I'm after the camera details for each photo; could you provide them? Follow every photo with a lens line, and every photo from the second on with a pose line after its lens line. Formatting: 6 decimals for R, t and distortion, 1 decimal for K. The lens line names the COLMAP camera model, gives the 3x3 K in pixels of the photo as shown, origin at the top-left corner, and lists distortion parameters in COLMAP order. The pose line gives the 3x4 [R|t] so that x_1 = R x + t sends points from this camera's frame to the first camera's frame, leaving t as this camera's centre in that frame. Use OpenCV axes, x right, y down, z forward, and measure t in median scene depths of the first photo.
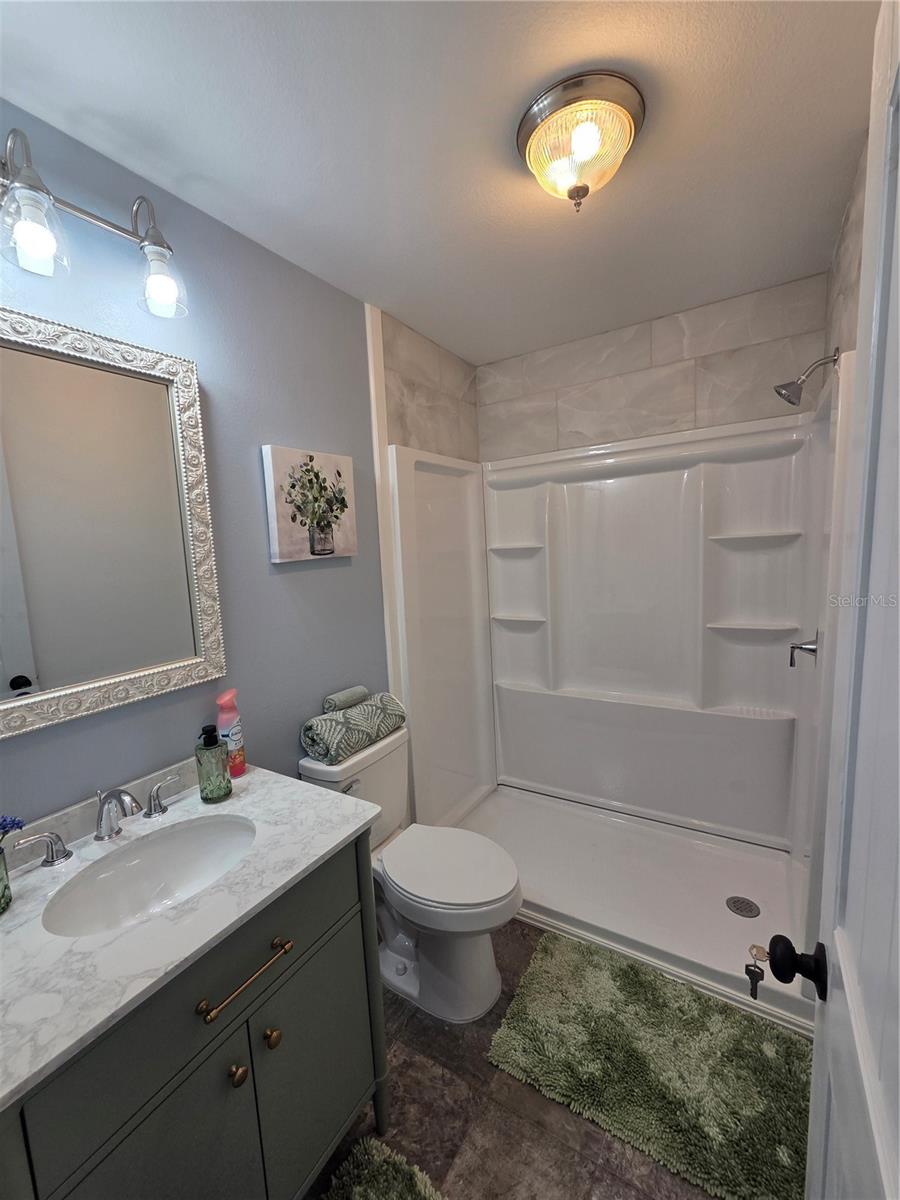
lens RADIAL K [[498.1, 0, 450.7], [0, 498.1, 602.6], [0, 0, 1]] dist [0.005771, -0.000797]
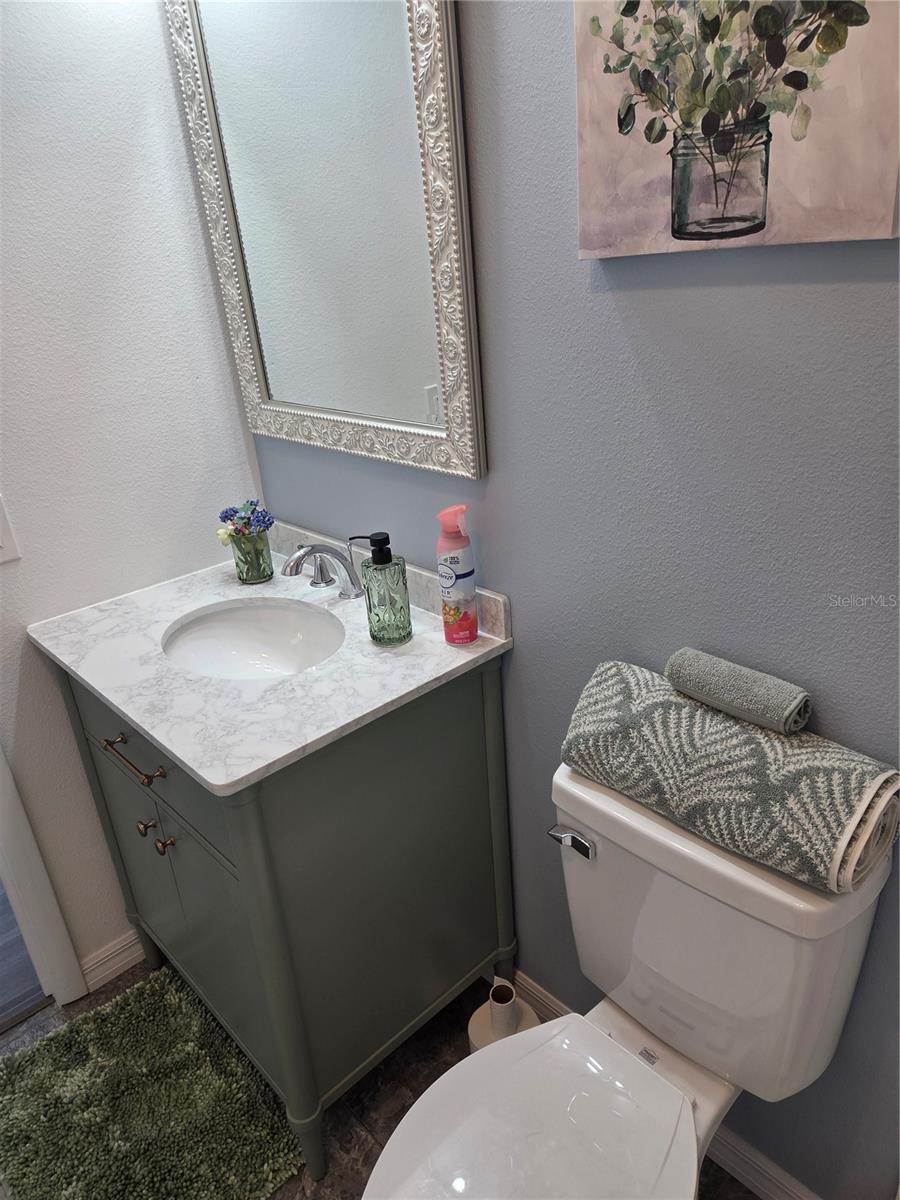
lens RADIAL K [[806.5, 0, 449.5], [0, 806.5, 599.9], [0, 0, 1]] dist [0.083599, -0.059318]
pose [[-0.251924, 0.440957, -0.861447, 0.335691], [-0.046224, 0.883659, 0.465844, -0.130762], [0.966642, 0.157177, -0.202232, 1.005598]]
